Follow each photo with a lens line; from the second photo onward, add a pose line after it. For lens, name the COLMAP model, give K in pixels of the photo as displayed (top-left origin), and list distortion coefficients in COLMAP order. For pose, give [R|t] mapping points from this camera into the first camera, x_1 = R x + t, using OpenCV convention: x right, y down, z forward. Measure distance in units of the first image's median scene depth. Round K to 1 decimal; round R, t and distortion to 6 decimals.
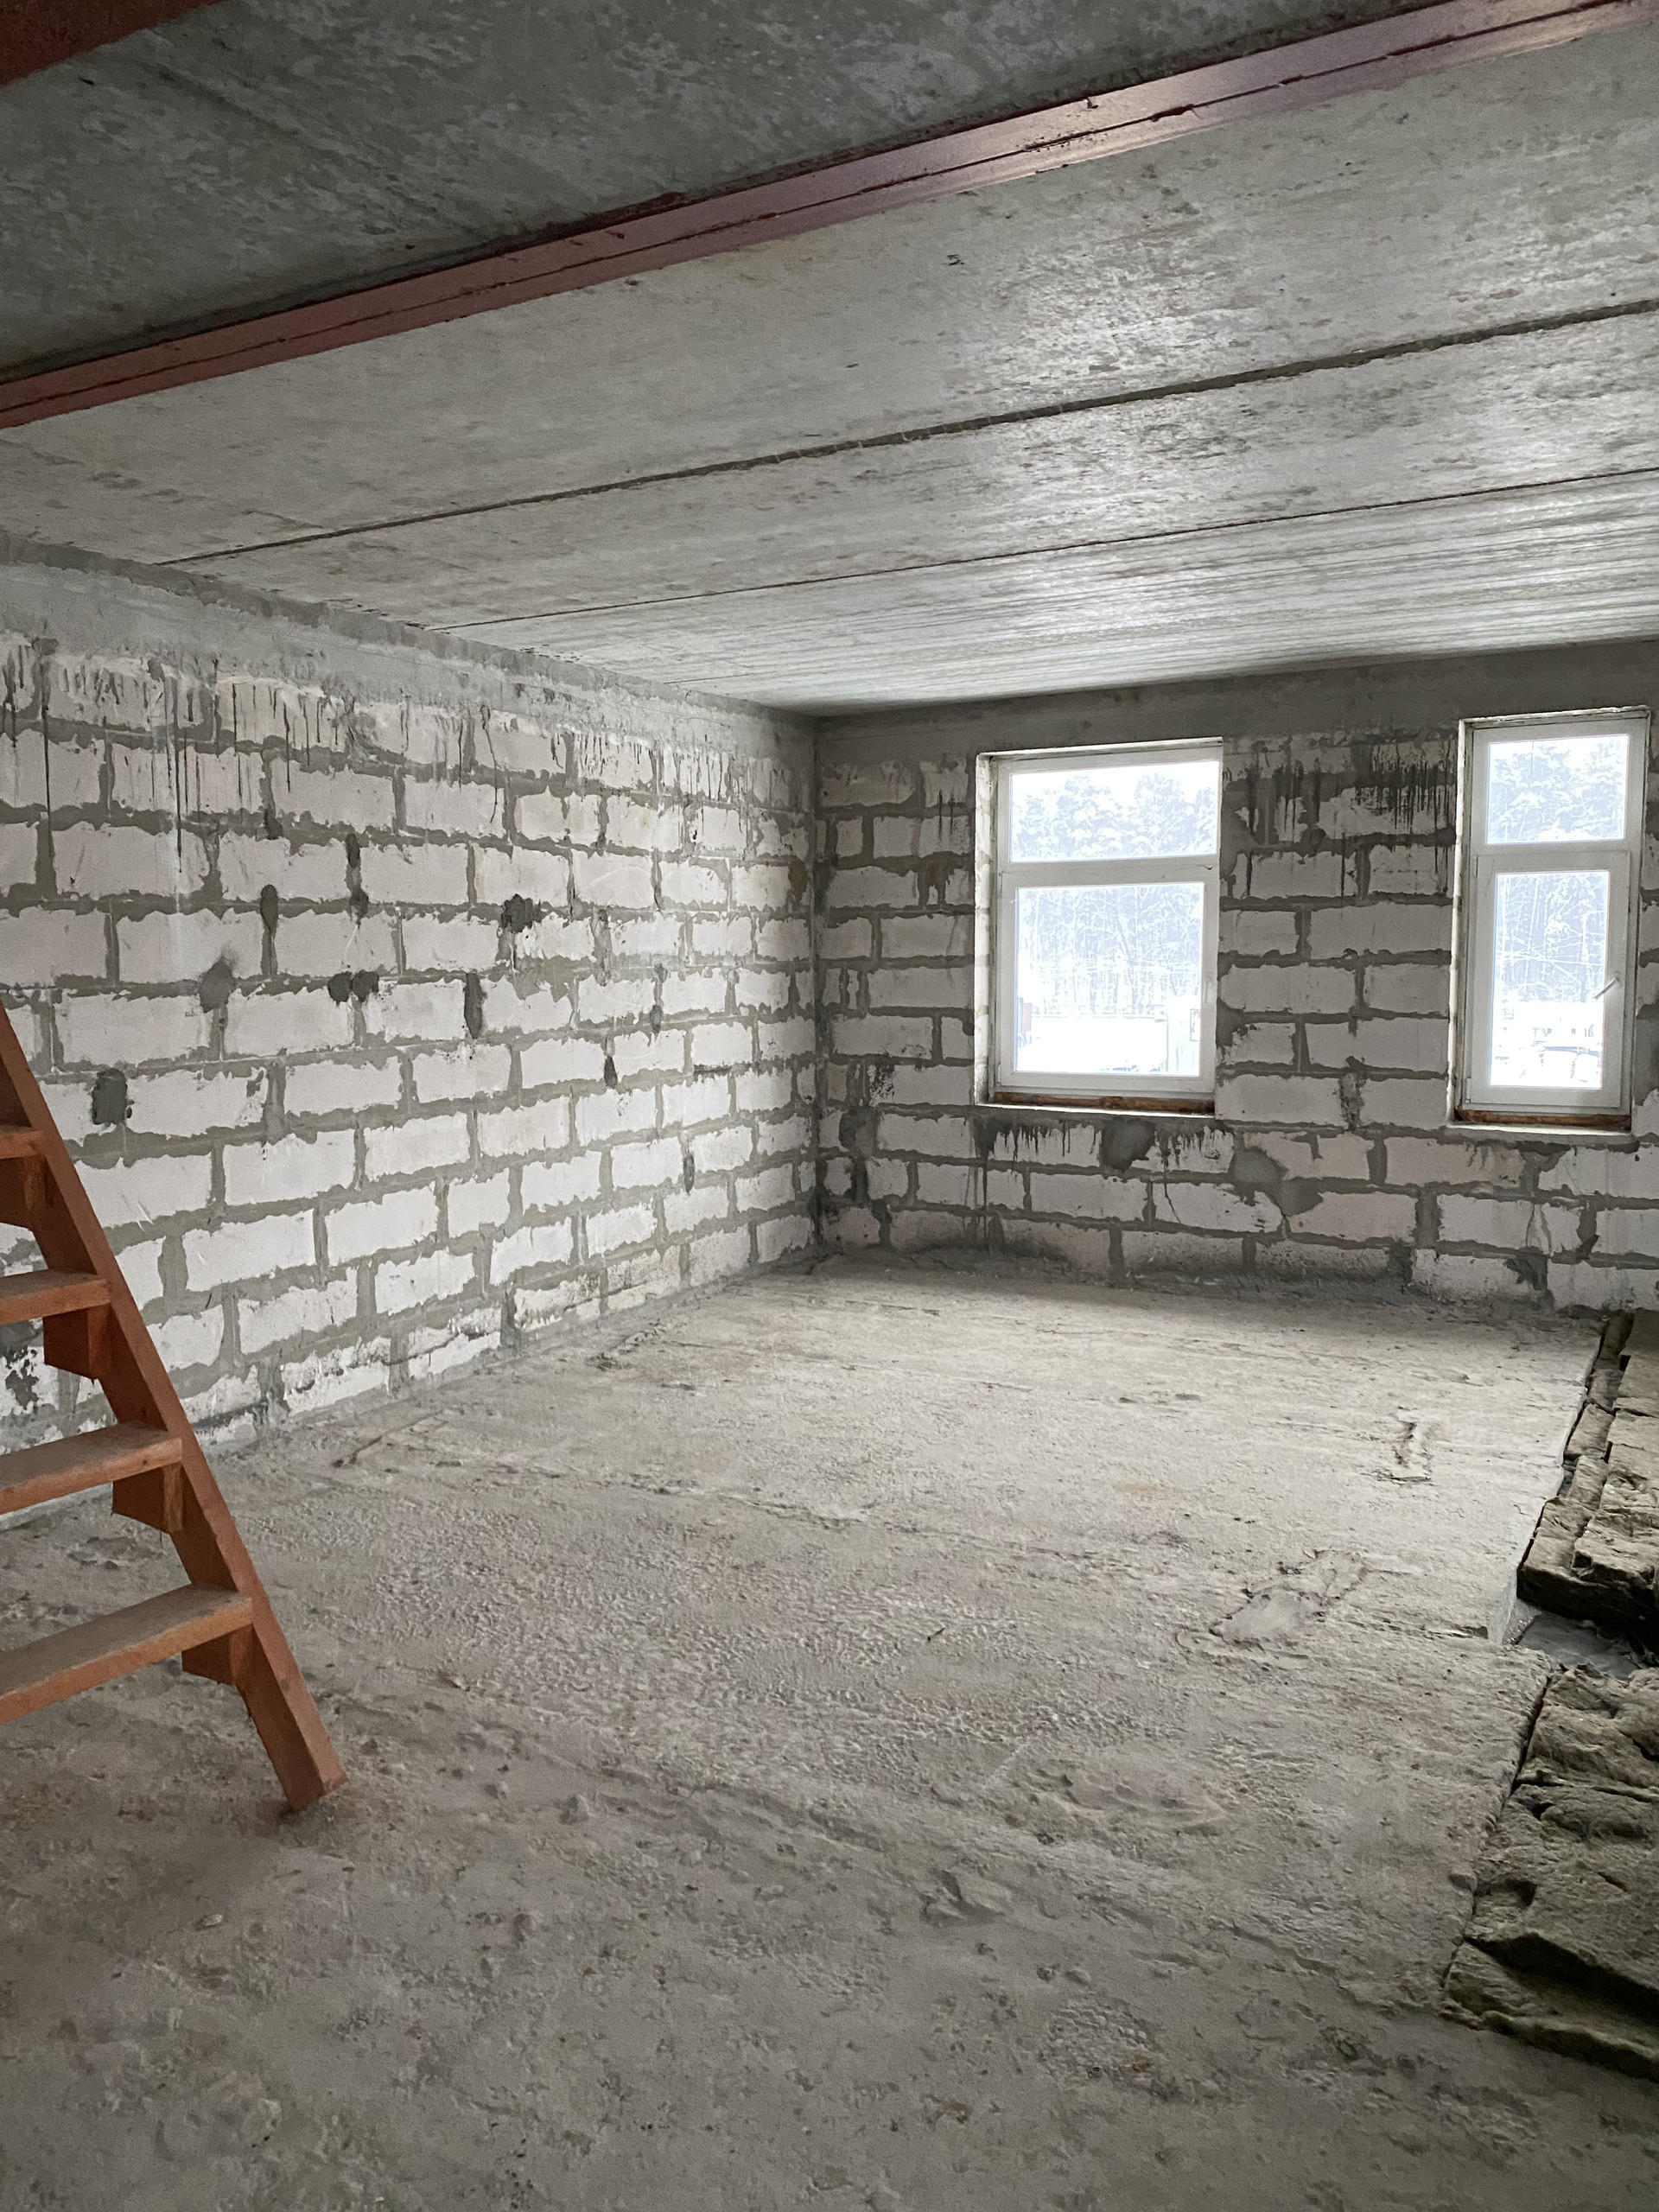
lens RADIAL K [[1695.6, 0, 834.1], [0, 1695.6, 1116.8], [0, 0, 1]] dist [0.006540, 0.002689]
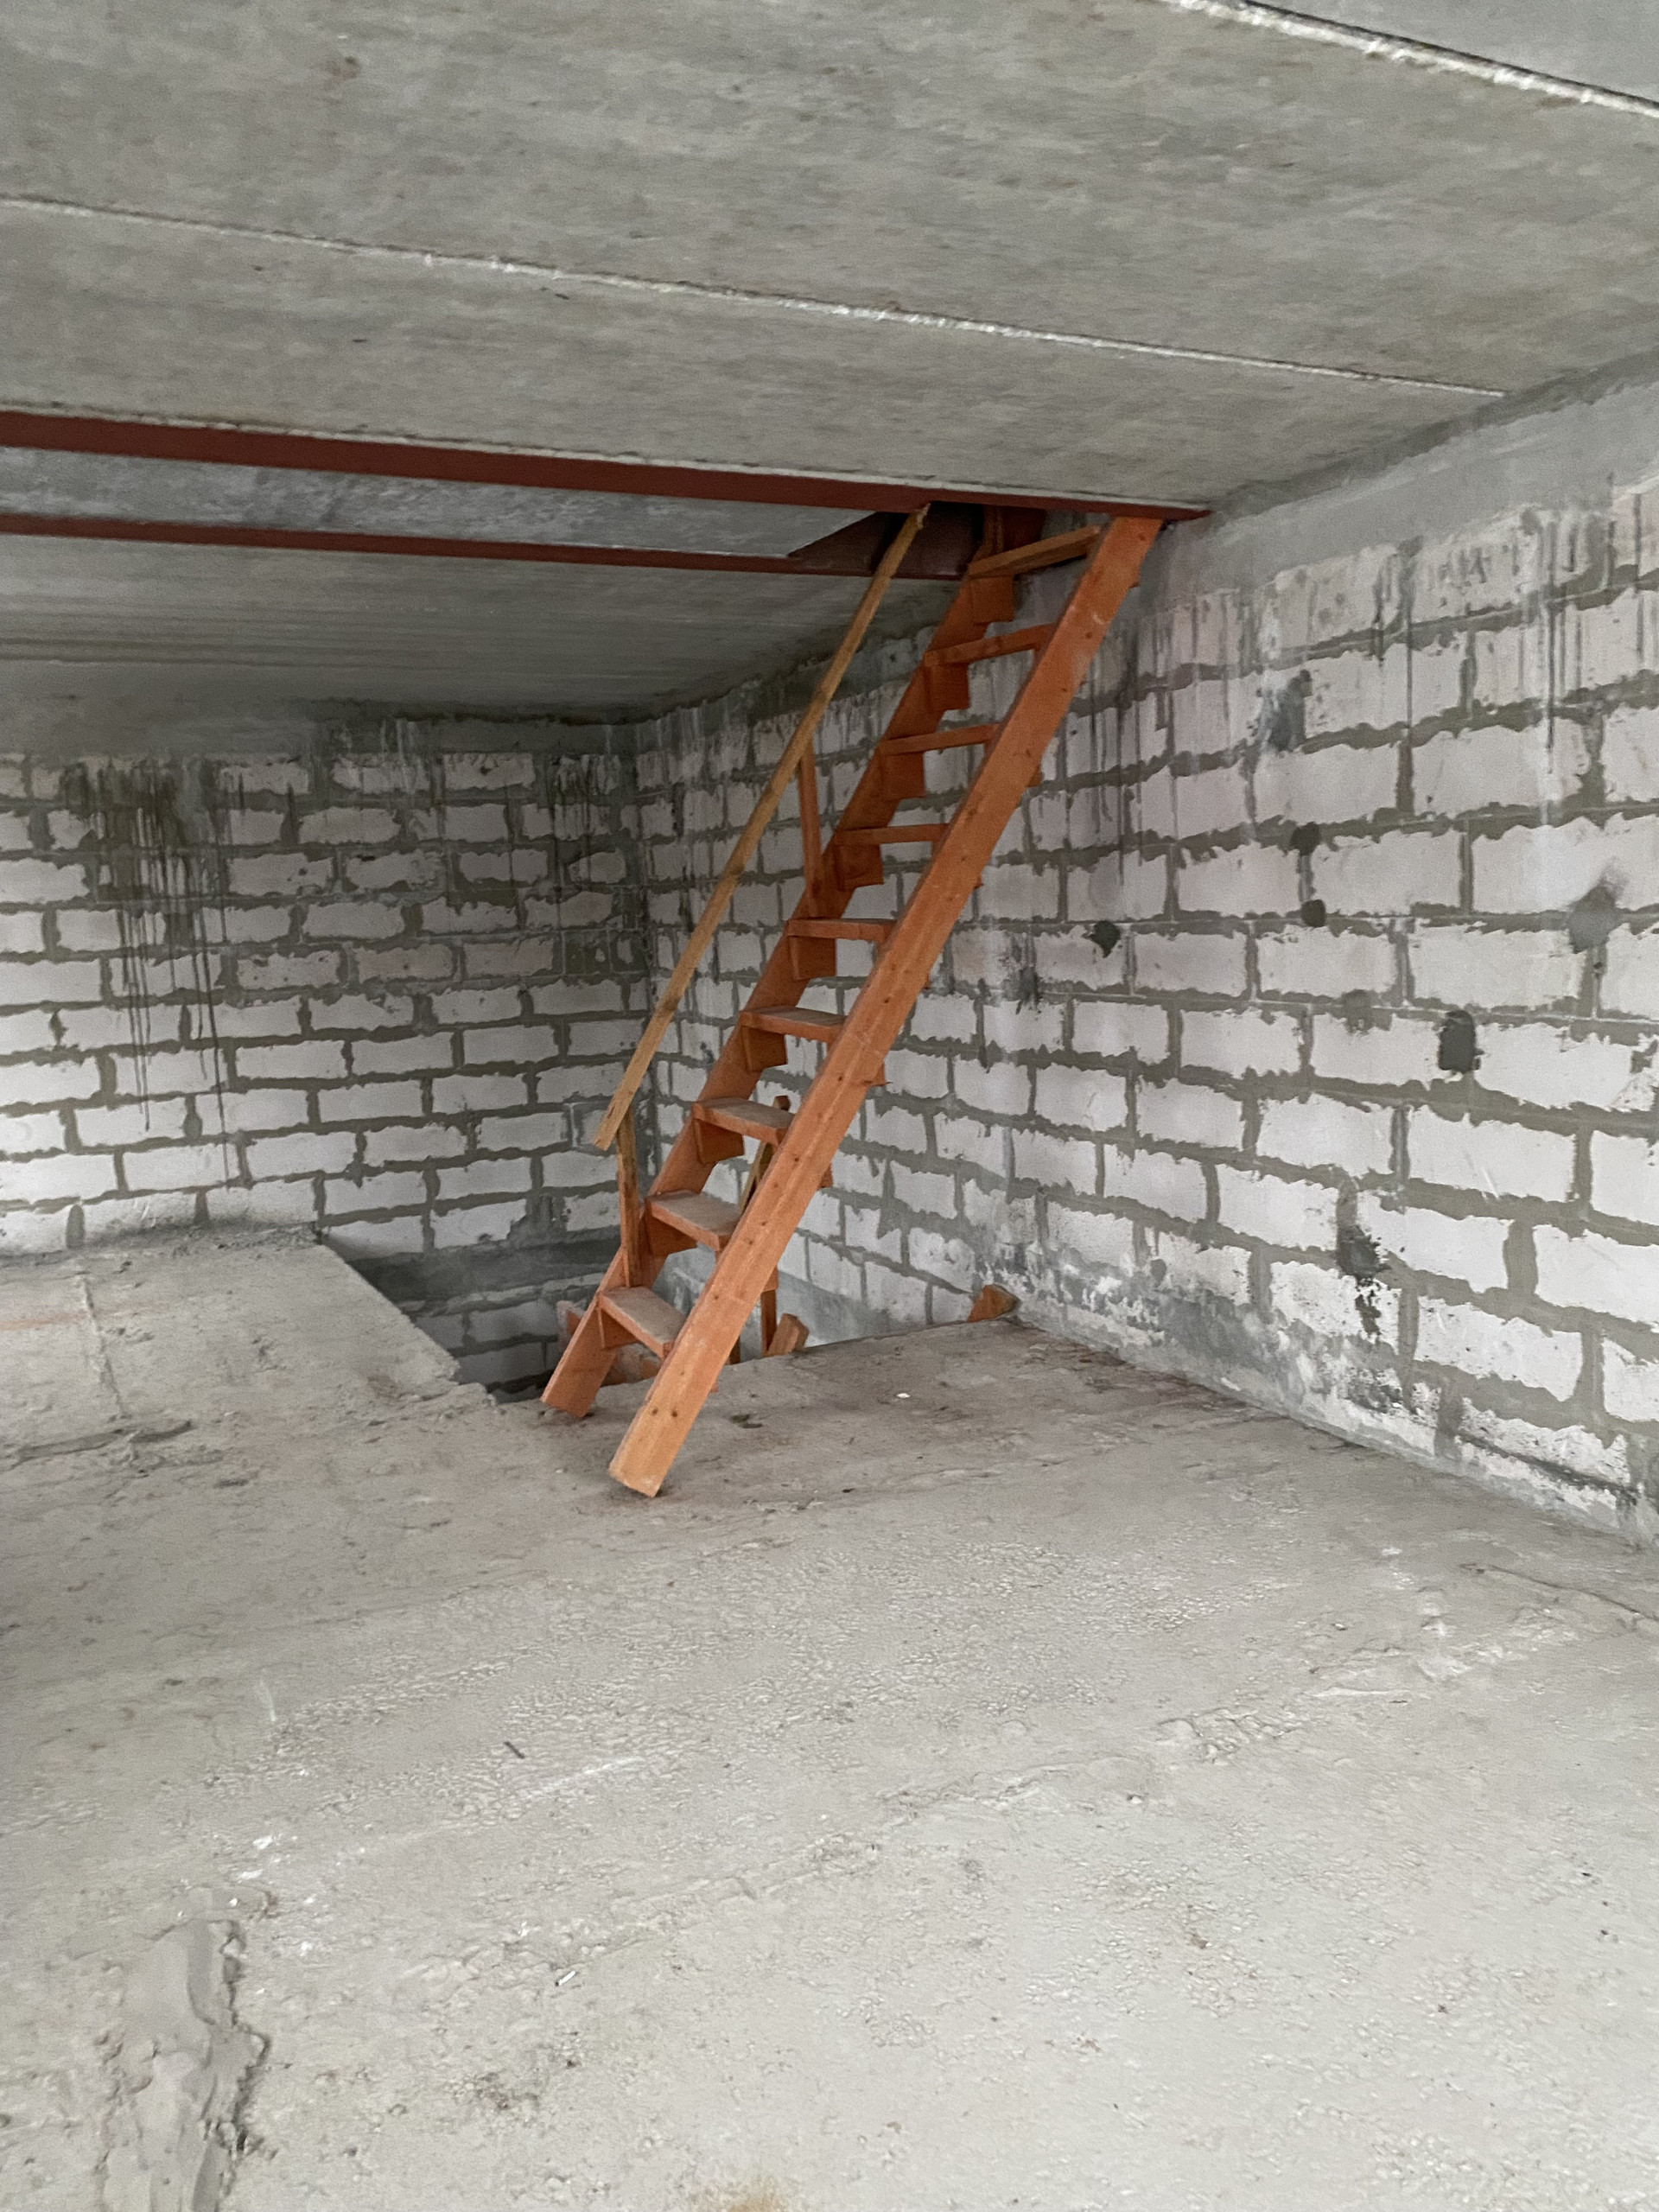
lens RADIAL K [[1695.6, 0, 831.0], [0, 1695.6, 1095.1], [0, 0, 1]] dist [0.006540, 0.002689]
pose [[-0.568153, 0.128919, -0.812762, 0.445357], [-0.037230, 0.982614, 0.181886, -0.123371], [0.822080, 0.133599, -0.553475, 1.137451]]
